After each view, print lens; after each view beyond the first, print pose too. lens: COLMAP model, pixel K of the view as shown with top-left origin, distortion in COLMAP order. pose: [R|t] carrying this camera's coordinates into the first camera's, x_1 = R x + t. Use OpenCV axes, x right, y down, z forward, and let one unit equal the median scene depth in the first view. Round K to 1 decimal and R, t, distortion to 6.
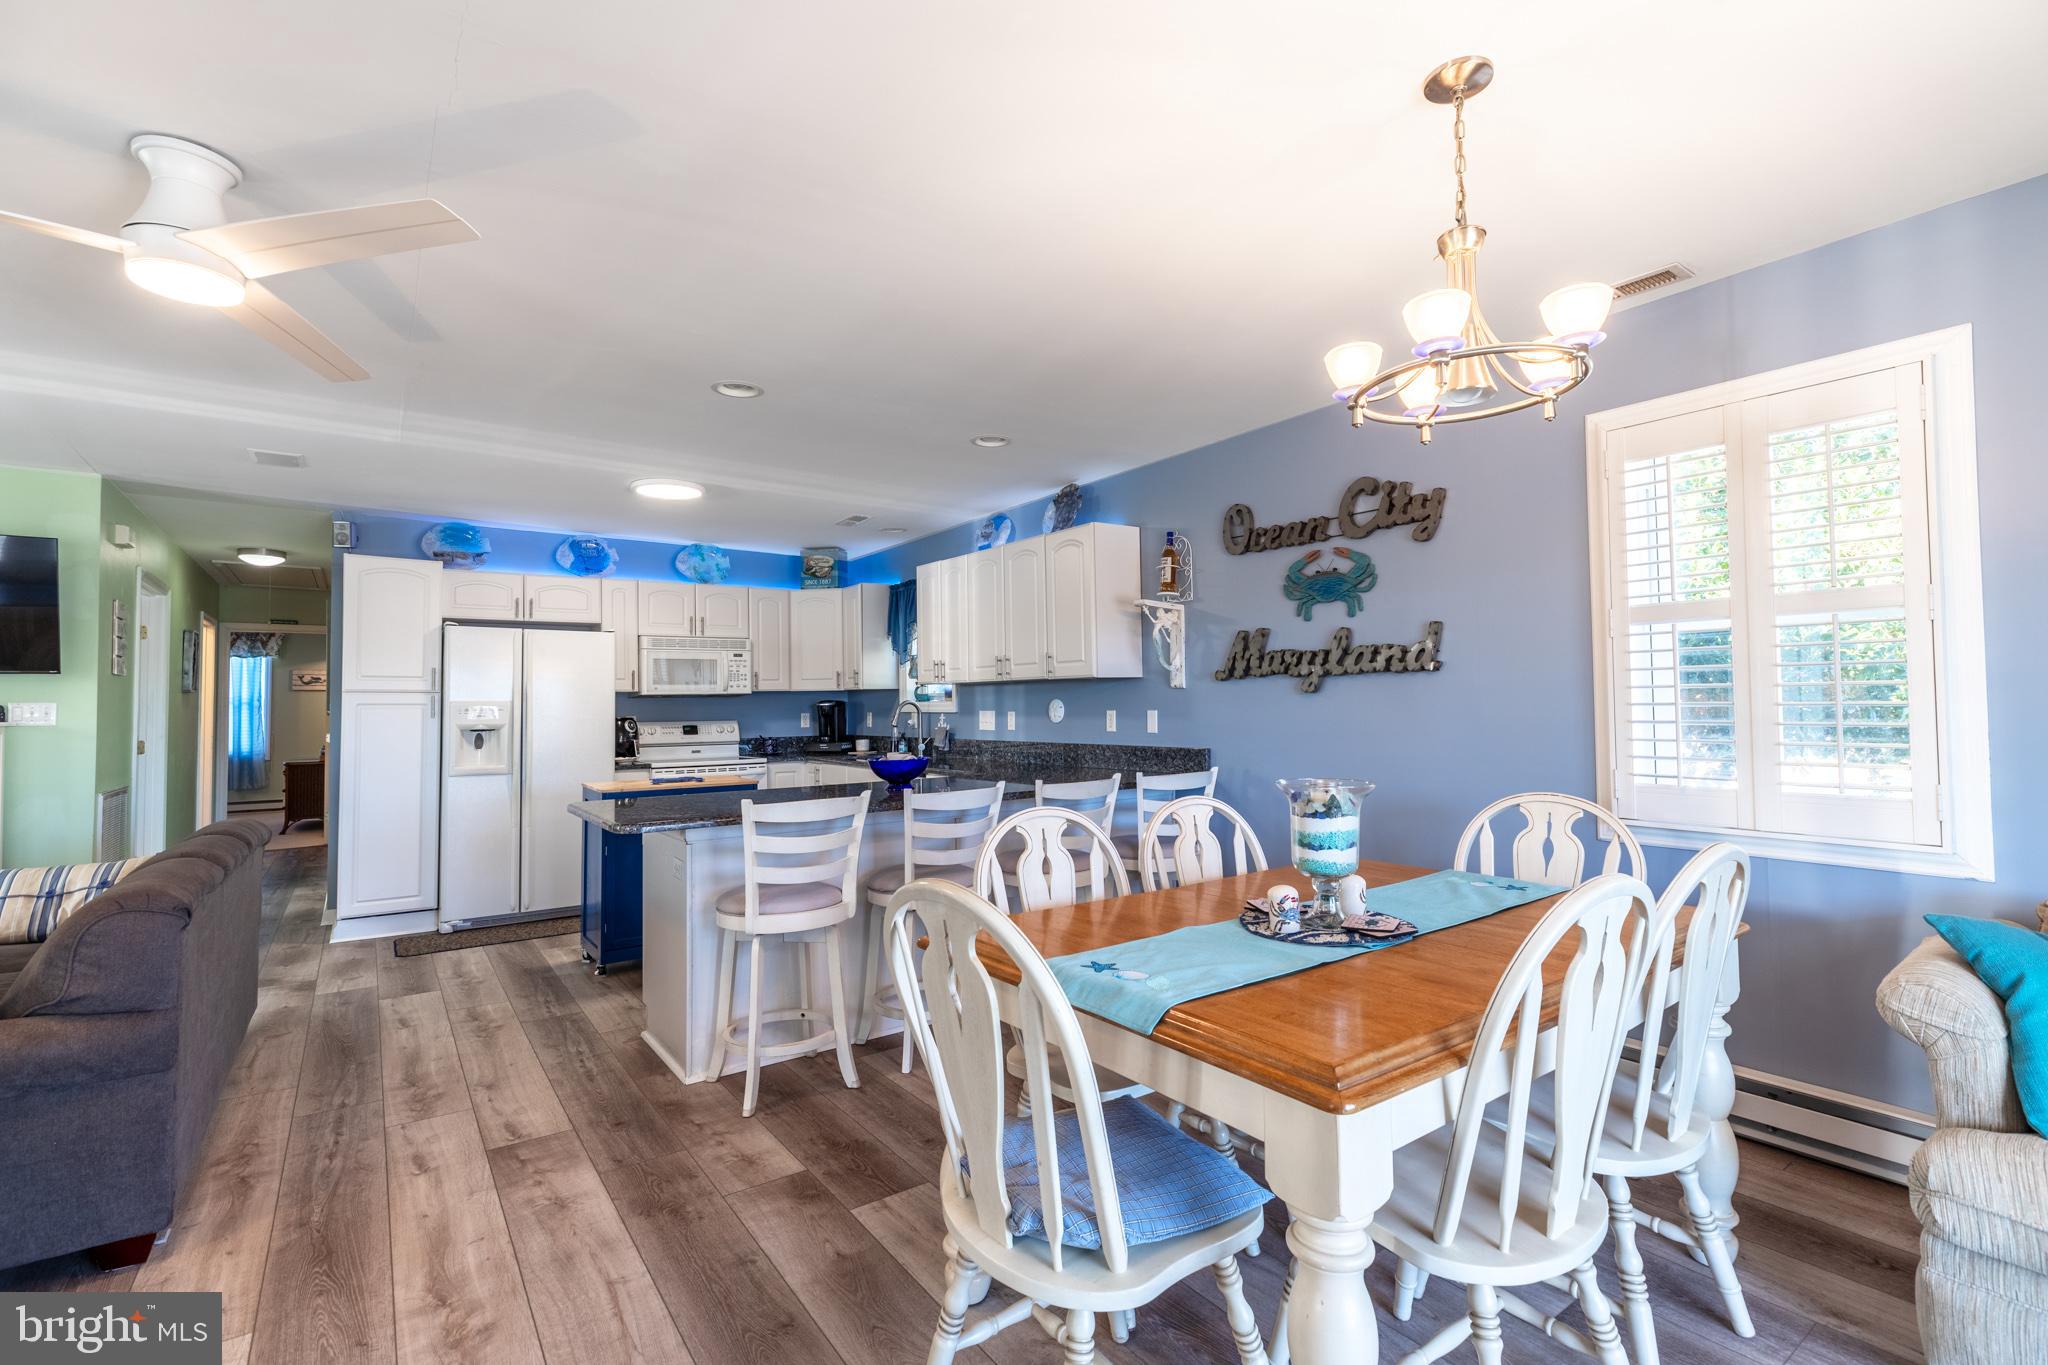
lens RADIAL K [[929.2, 0, 1045.2], [0, 929.2, 671.0], [0, 0, 1]] dist [0.000270, 0.002964]
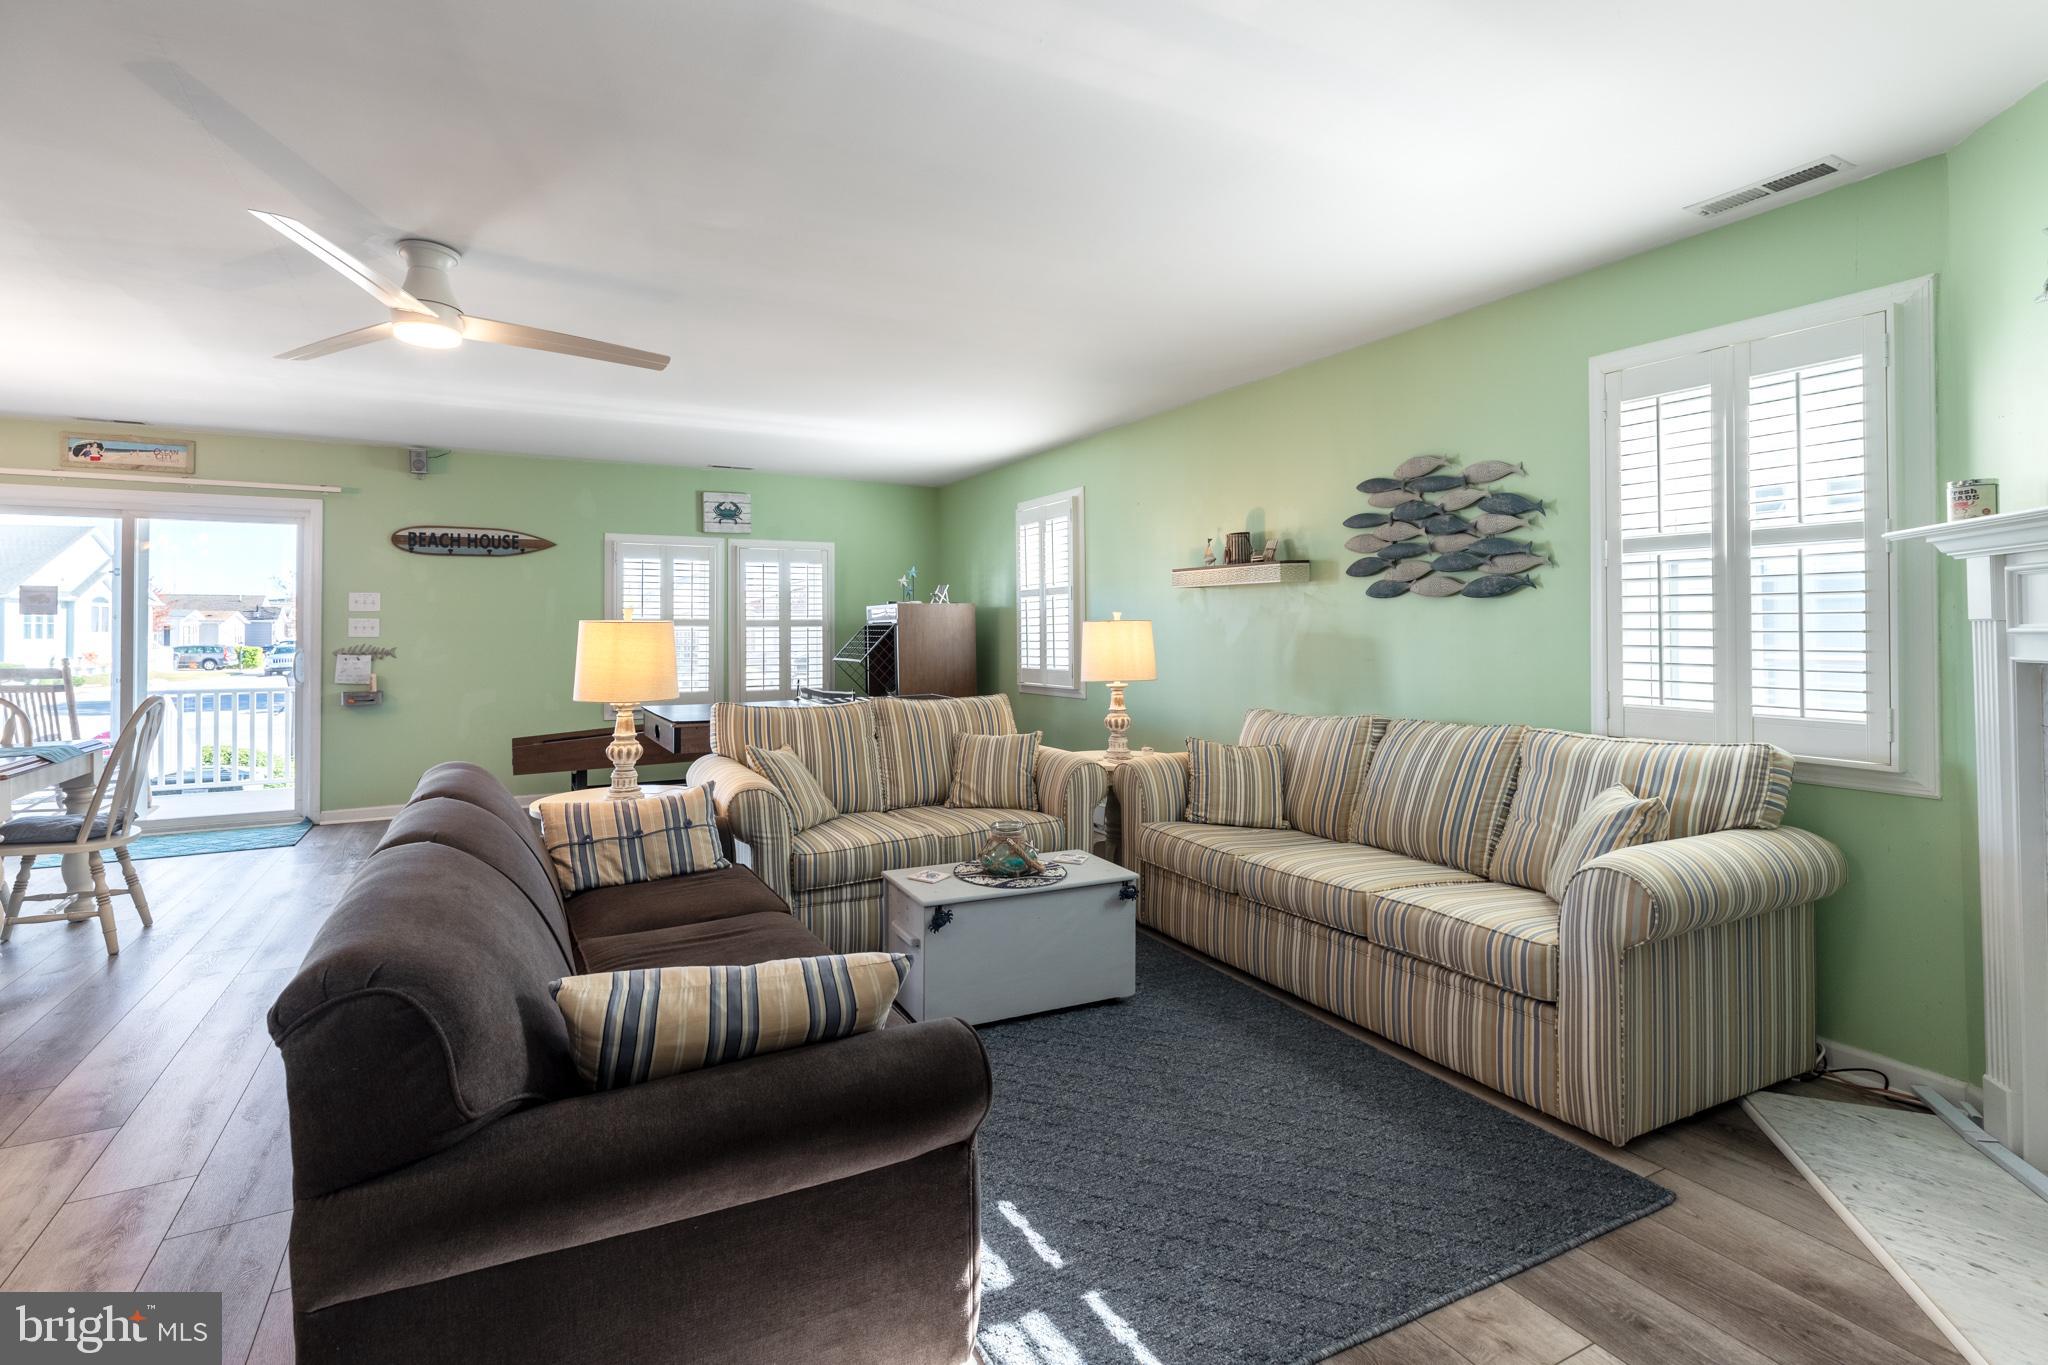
lens RADIAL K [[929.2, 0, 999.6], [0, 929.2, 625.7], [0, 0, 1]] dist [0.000270, 0.002964]
pose [[-0.990095, 0.015552, 0.139538, -0.804021], [0.009101, 0.998865, -0.046754, 0.048382], [-0.140106, -0.045021, -0.989112, 0.921256]]
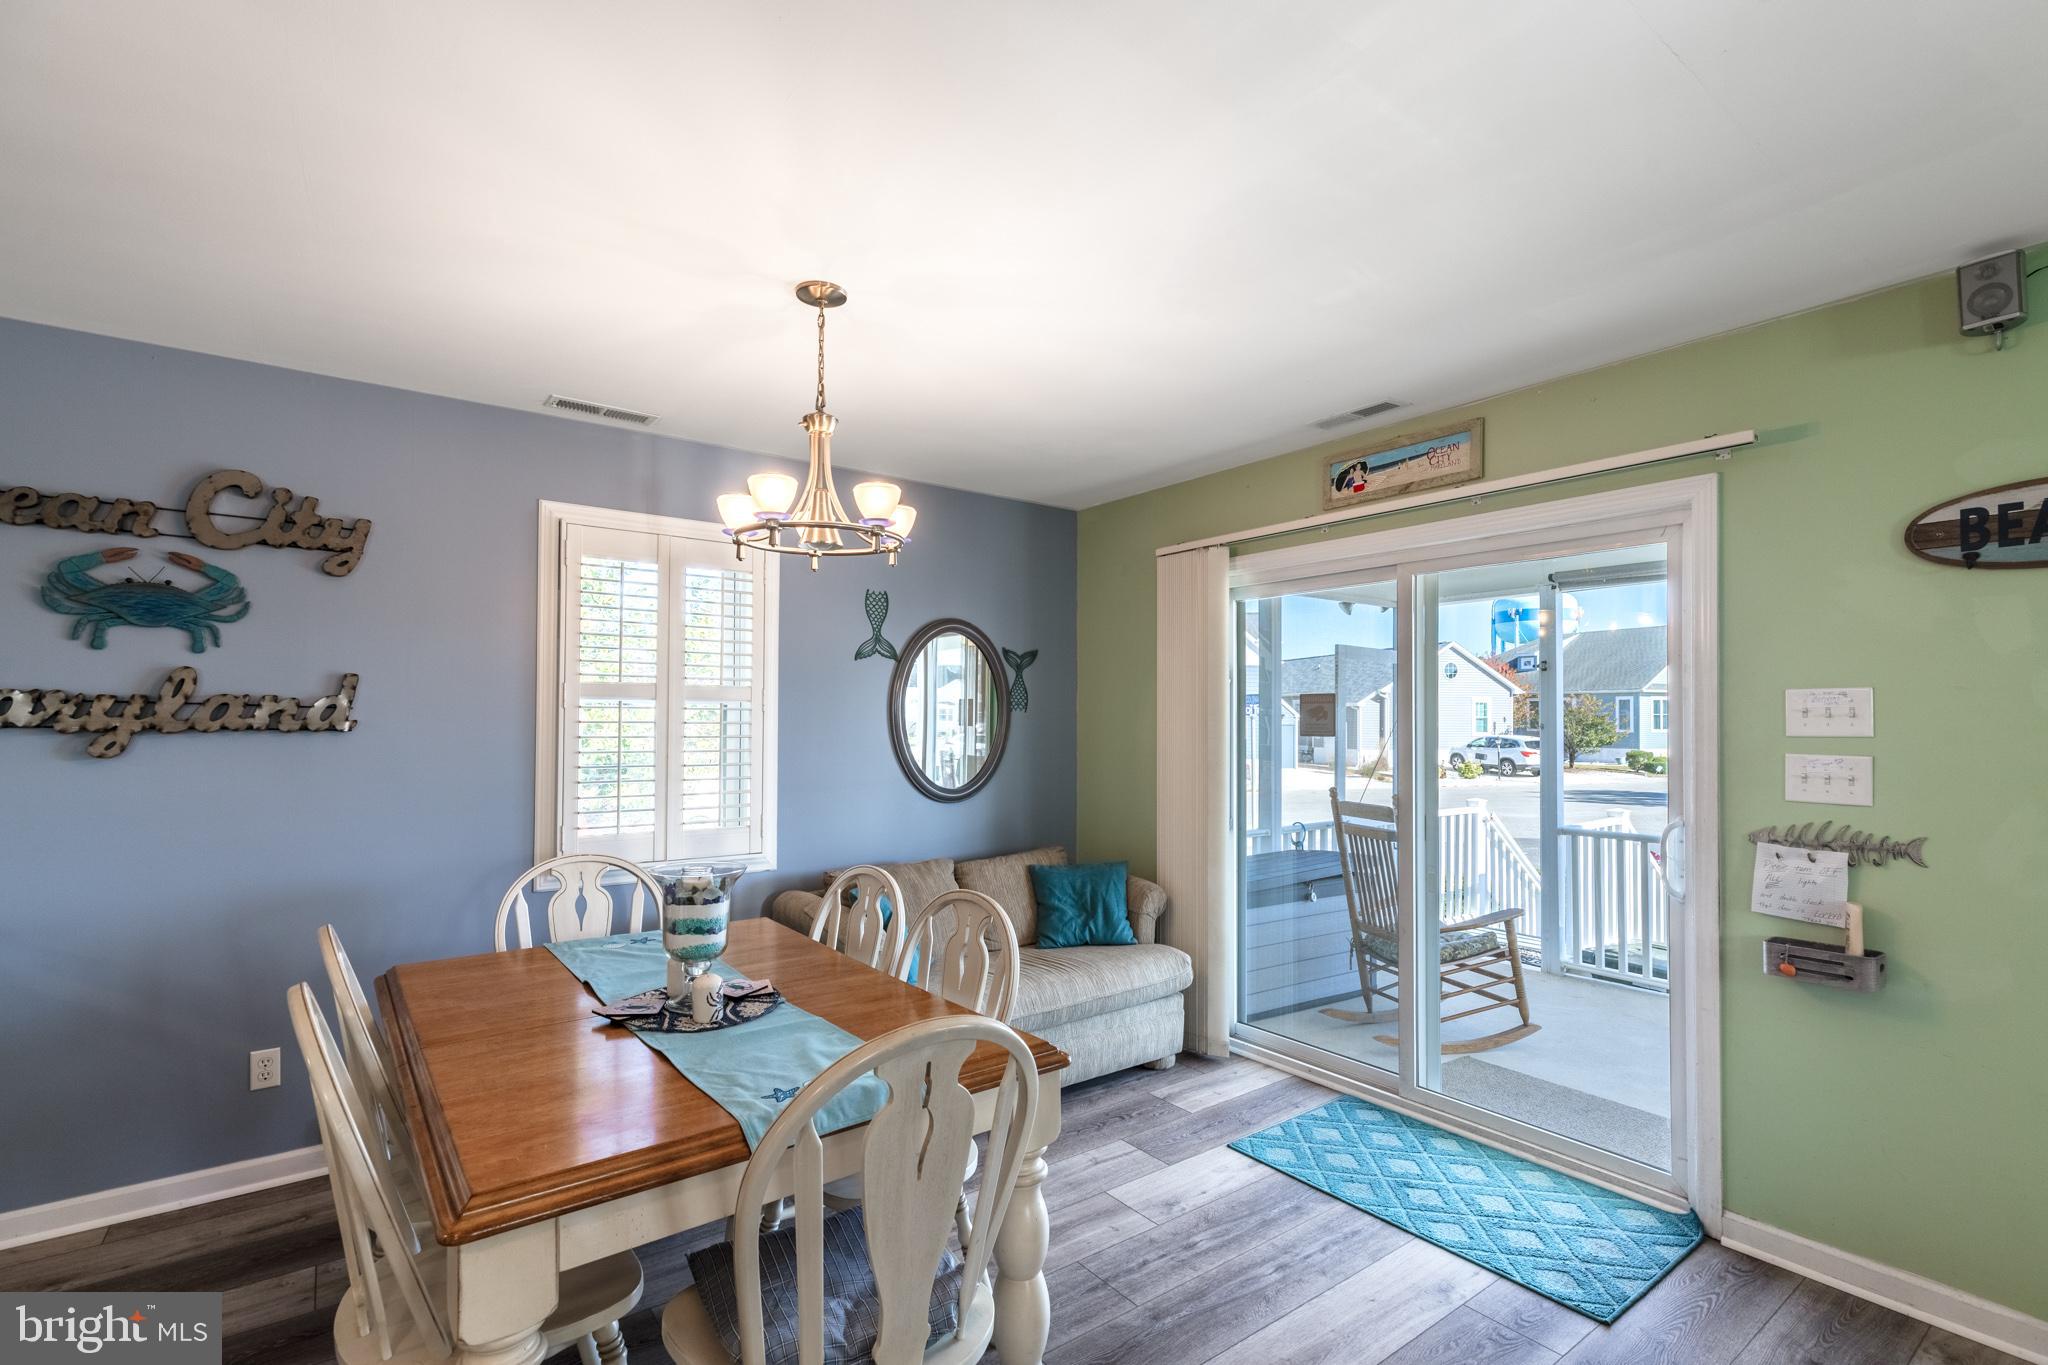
lens RADIAL K [[929.2, 0, 1018.6], [0, 929.2, 699.7], [0, 0, 1]] dist [0.000270, 0.002964]
pose [[-0.004716, 0.033055, 0.999442, -0.290670], [-0.043779, 0.998488, -0.033230, -0.018471], [-0.999030, -0.043911, -0.003261, 0.258753]]
